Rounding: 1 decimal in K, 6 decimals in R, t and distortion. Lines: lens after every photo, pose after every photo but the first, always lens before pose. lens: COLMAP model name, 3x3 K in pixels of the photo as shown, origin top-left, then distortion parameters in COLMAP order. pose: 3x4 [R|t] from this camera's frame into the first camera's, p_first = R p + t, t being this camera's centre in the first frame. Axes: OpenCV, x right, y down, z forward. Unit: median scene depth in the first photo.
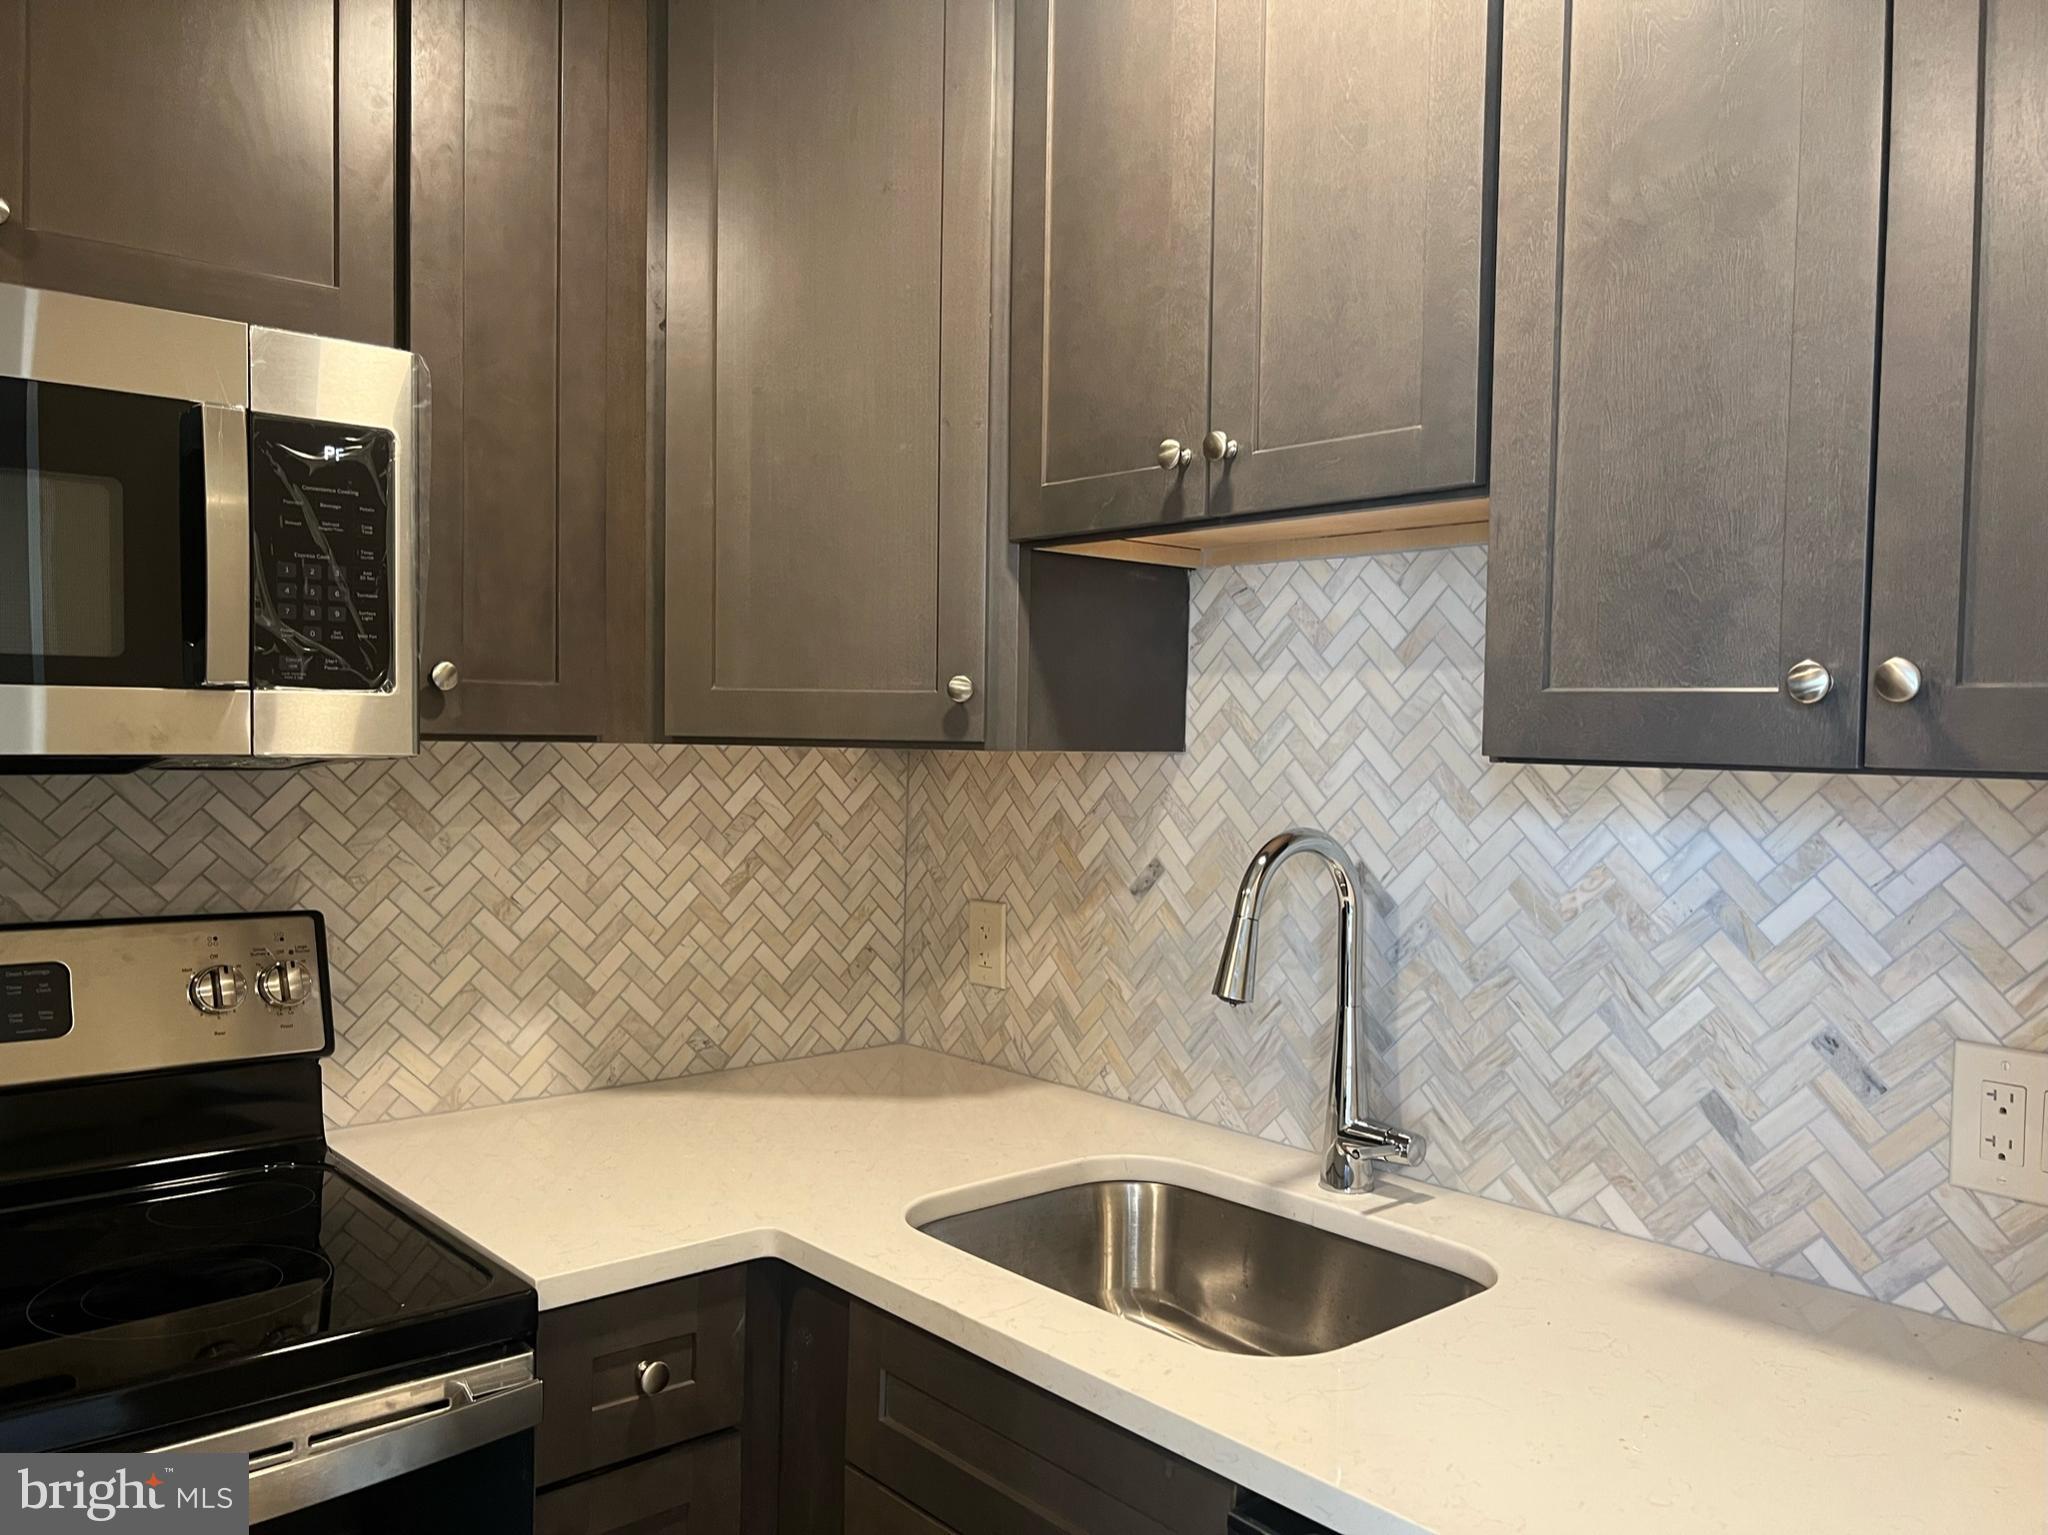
lens RADIAL K [[1573.1, 0, 1025.6], [0, 1573.1, 813.0], [0, 0, 1]] dist [0.083776, -0.150769]
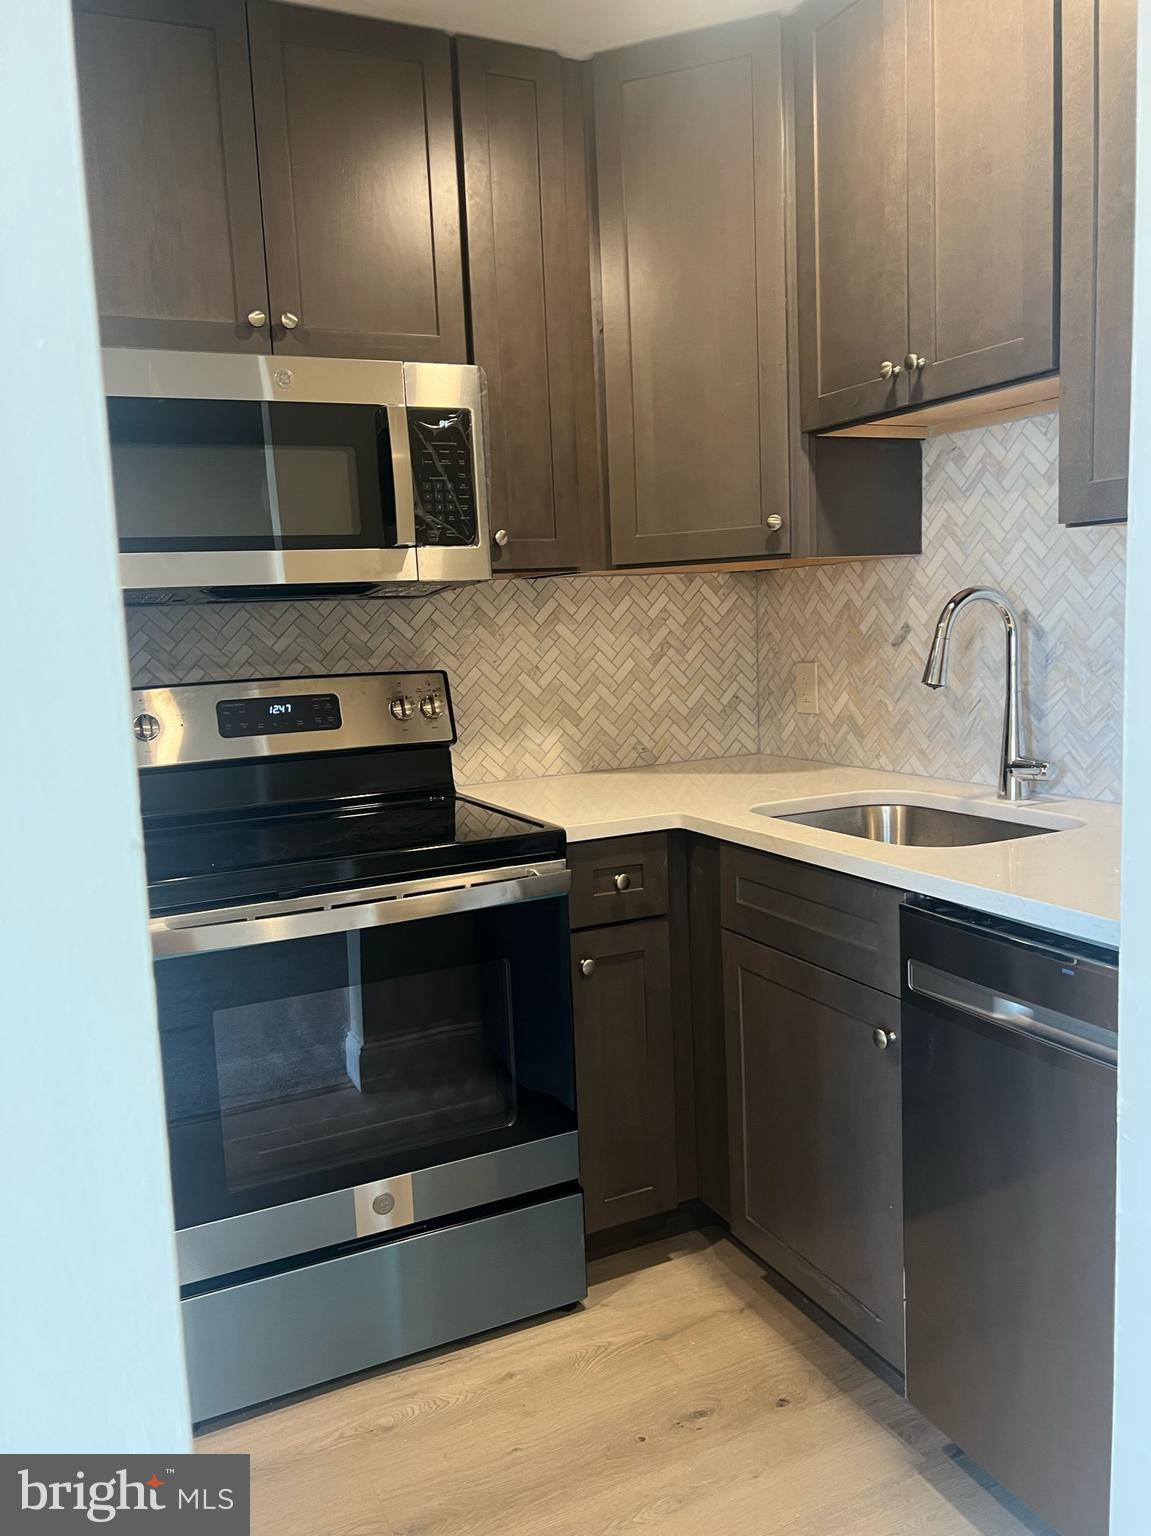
lens RADIAL K [[1179.9, 0, 566.6], [0, 1179.9, 806.8], [0, 0, 1]] dist [0.083776, -0.150769]
pose [[0.962824, -0.023467, -0.269109, 0.082977], [0.053002, 0.993267, 0.103016, 0.085659], [0.264879, -0.113449, 0.957585, -0.359225]]
